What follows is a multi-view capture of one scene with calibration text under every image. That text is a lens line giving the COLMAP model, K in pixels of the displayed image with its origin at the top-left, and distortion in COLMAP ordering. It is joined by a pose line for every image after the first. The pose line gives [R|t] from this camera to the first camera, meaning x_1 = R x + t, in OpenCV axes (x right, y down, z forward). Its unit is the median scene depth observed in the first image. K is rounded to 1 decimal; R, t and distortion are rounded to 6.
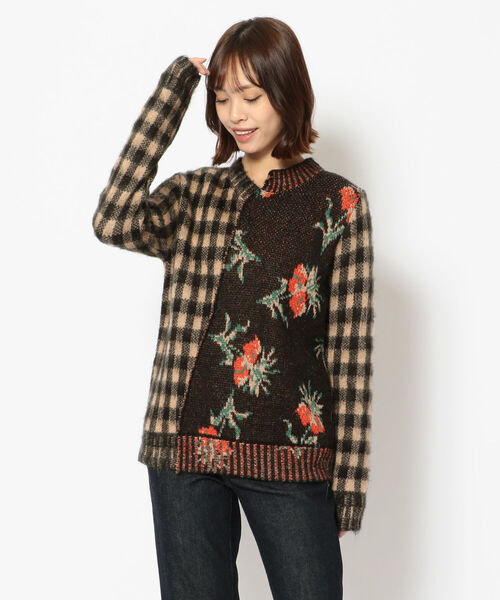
lens RADIAL K [[983.0, 0, 249.6], [0, 983.0, 300.1], [0, 0, 1]] dist [0.036566, 0.000000]
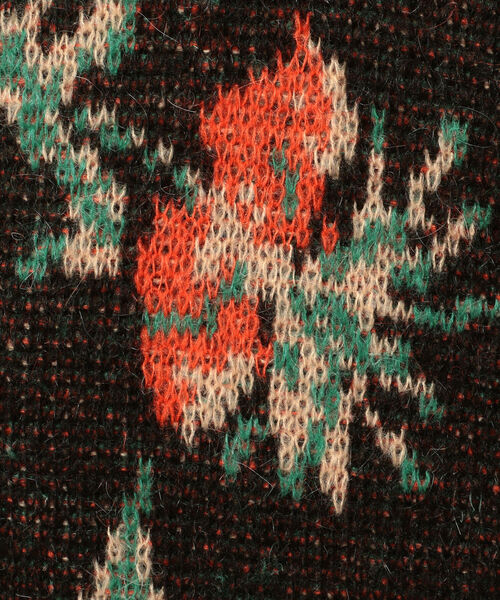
lens RADIAL K [[1898.7, 0, 249.9], [0, 1898.7, 300.3], [0, 0, 1]] dist [-0.270635, 0.000000]
pose [[0.994809, -0.038696, -0.094113, 0.020524], [0.049896, 0.991553, 0.119723, 0.041772], [0.088686, -0.123798, 0.988336, 0.763008]]
